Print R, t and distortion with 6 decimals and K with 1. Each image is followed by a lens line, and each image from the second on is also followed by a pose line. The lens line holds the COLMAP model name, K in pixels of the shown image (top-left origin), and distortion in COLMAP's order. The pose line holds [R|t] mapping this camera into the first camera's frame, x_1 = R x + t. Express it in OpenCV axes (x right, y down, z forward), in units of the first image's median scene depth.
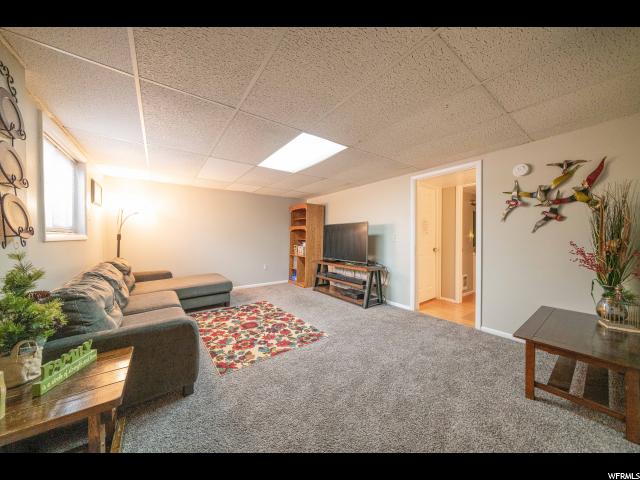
lens RADIAL K [[219.2, 0, 320.0], [0, 219.2, 240.0], [0, 0, 1]] dist [-0.000042, 0.000004]
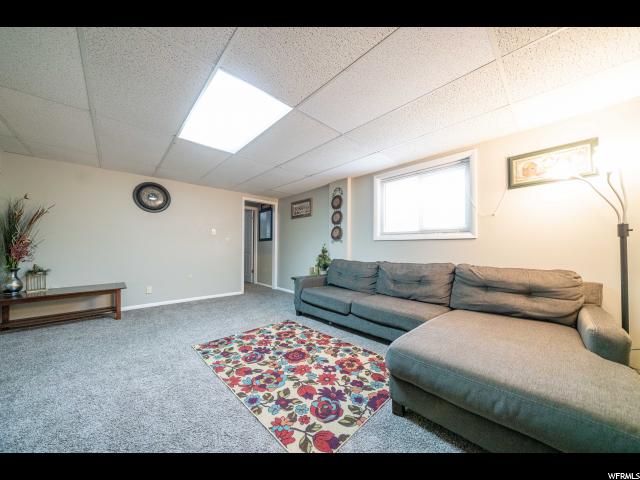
lens RADIAL K [[225.6, 0, 318.7], [0, 225.6, 252.0], [0, 0, 1]] dist [-0.000806, -0.000079]
pose [[-0.994300, -0.006033, -0.106451, -0.338988], [-0.009465, 0.999450, 0.031770, 0.030226], [0.106200, 0.032596, -0.993810, 1.859475]]
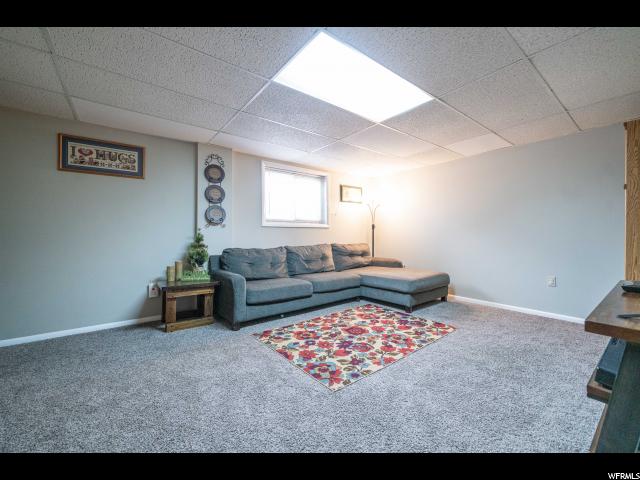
lens RADIAL K [[260.1, 0, 320.0], [0, 260.1, 240.0], [0, 0, 1]] dist [-0.000382, -0.000020]
pose [[0.020455, 0.017388, -0.999640, 0.659695], [-0.010007, 0.999802, 0.017186, 0.049846], [0.999741, 0.009652, 0.020625, 0.914142]]
